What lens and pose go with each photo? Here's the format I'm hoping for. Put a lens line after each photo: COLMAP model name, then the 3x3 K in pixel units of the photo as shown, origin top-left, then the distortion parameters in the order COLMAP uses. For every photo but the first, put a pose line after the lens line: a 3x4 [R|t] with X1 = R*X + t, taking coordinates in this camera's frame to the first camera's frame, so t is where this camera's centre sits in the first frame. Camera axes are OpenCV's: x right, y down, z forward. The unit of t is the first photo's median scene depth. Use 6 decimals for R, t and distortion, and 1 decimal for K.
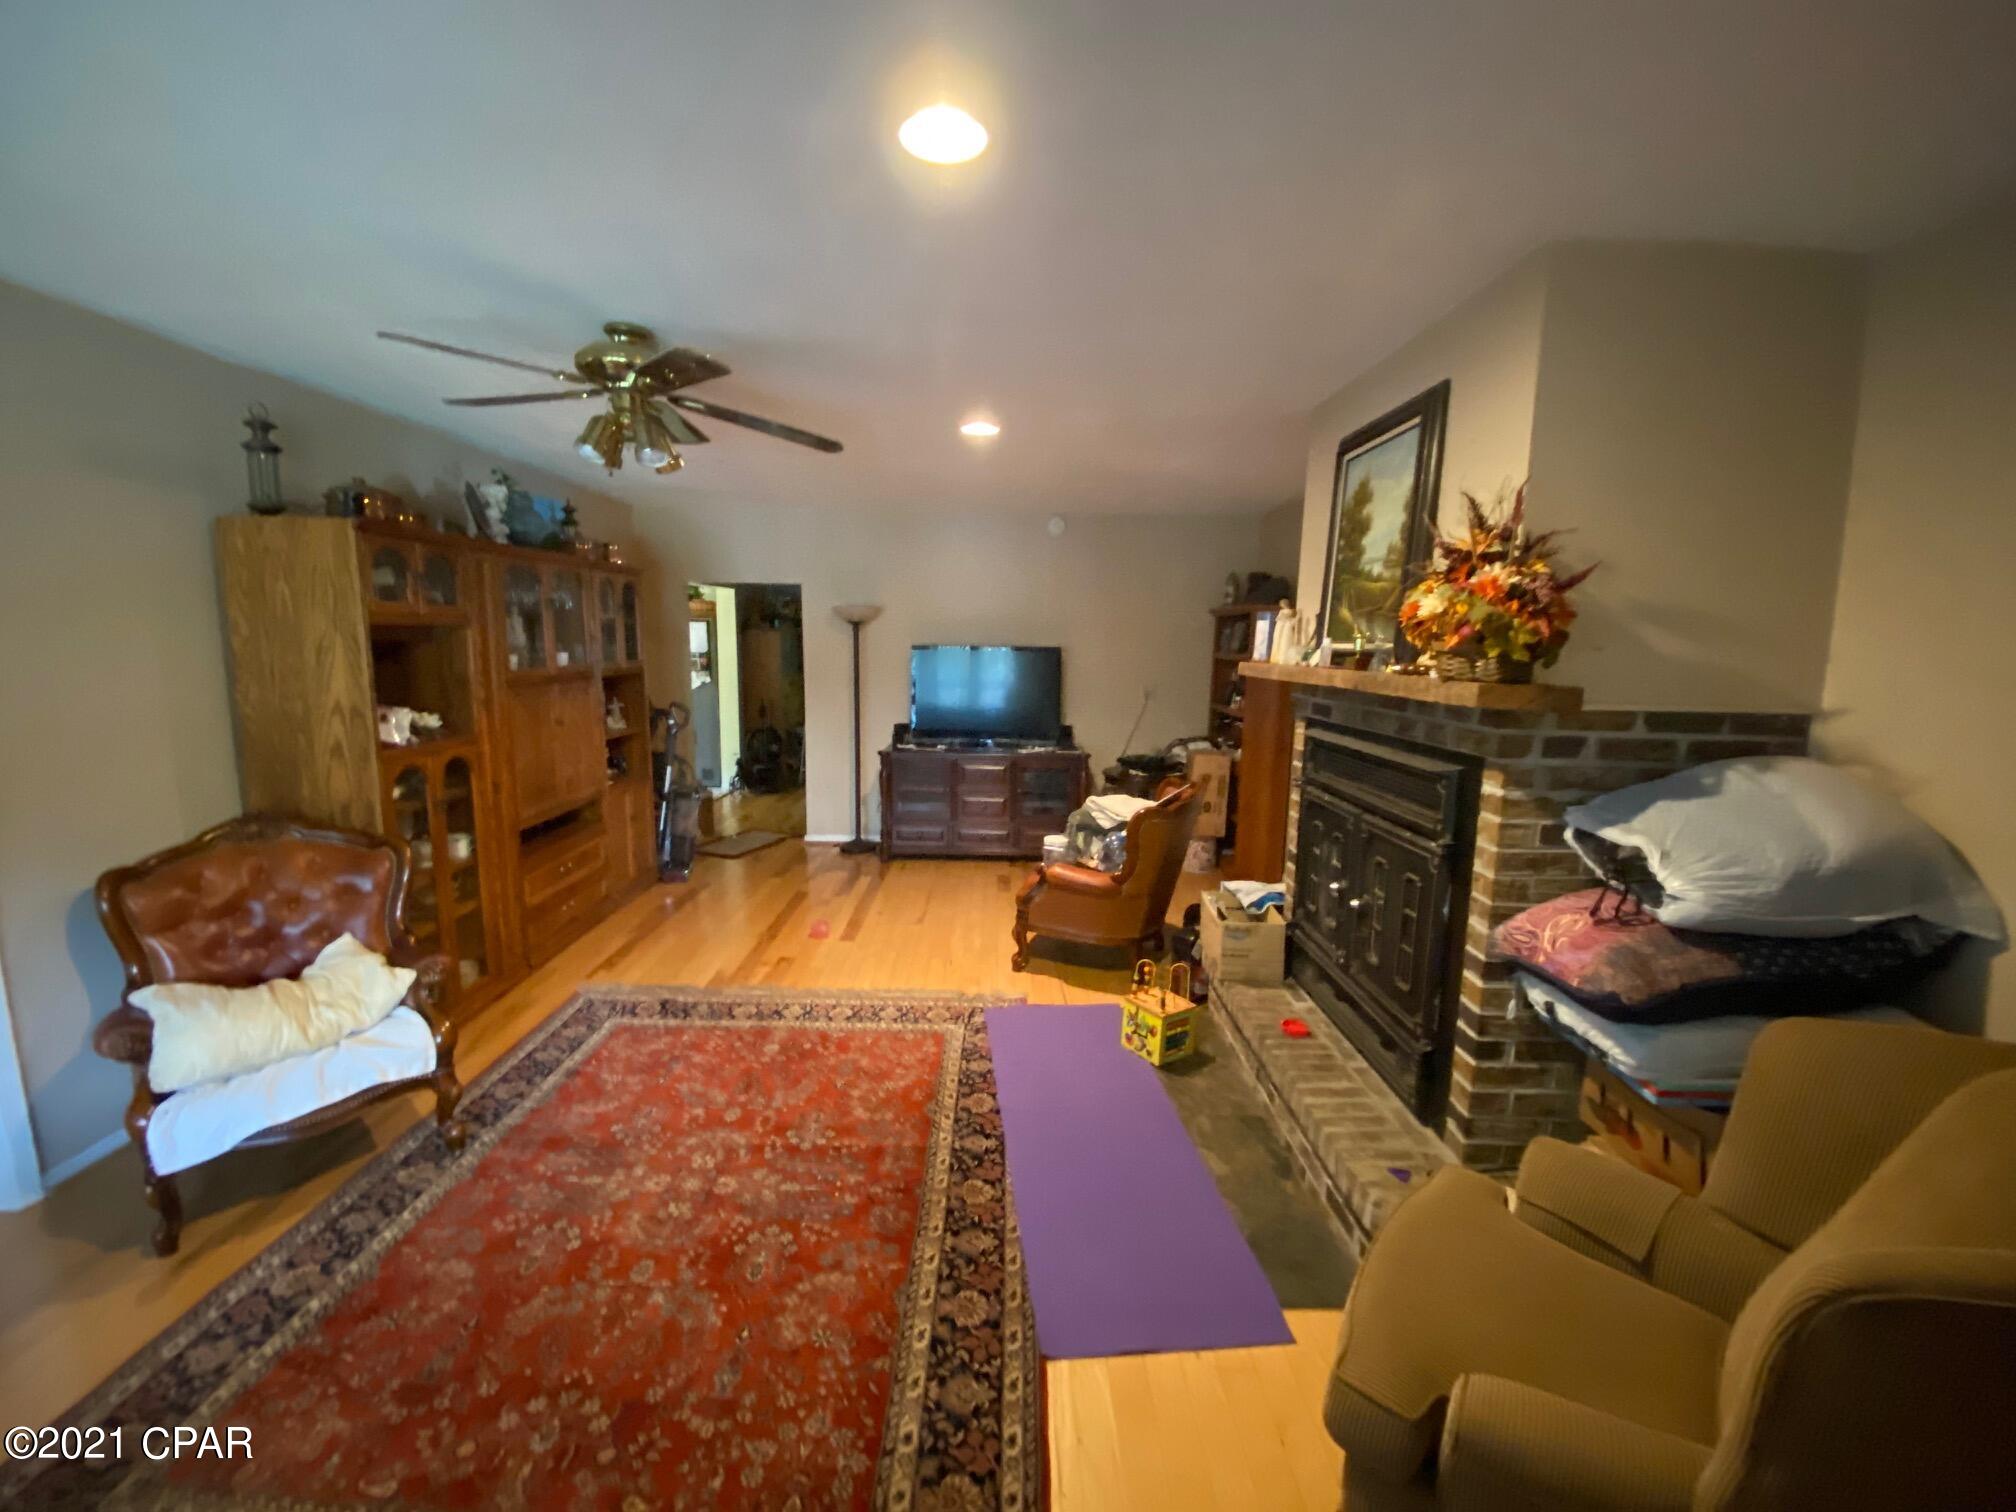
lens RADIAL K [[811.2, 0, 1008.0], [0, 811.2, 756.0], [0, 0, 1]] dist [0.030882, -0.031060]
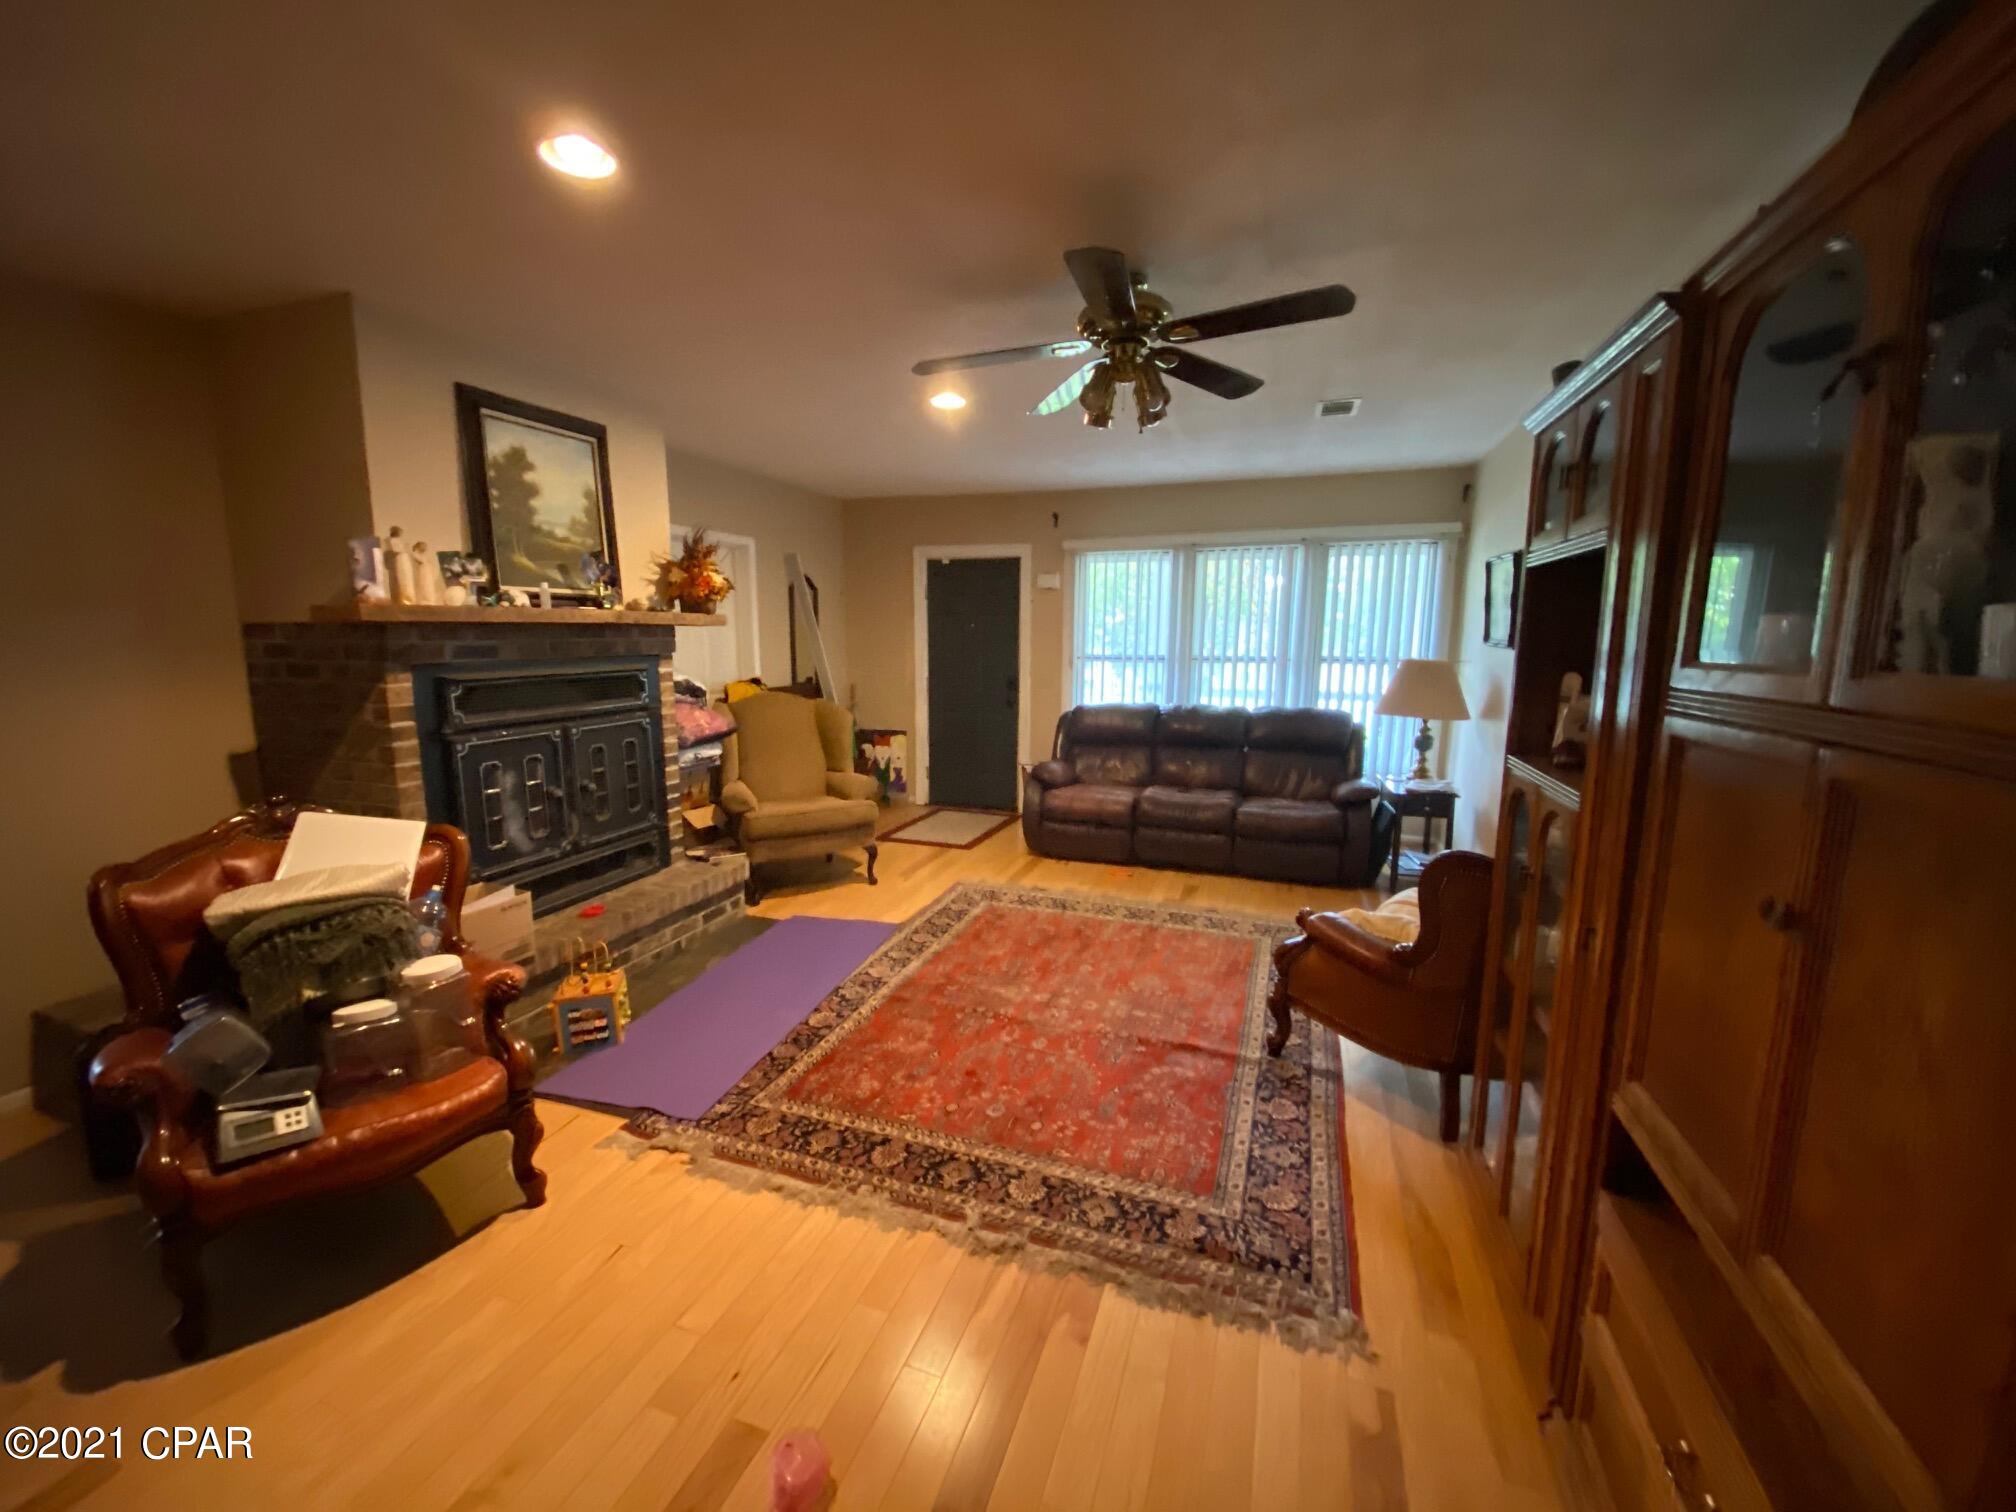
lens RADIAL K [[811.2, 0, 1008.0], [0, 811.2, 756.0], [0, 0, 1]] dist [0.030882, -0.031060]
pose [[-0.943217, -0.075347, 0.323520, -0.618988], [0.023421, 0.956426, 0.291033, -0.230103], [-0.331351, 0.282085, -0.900352, 1.878989]]
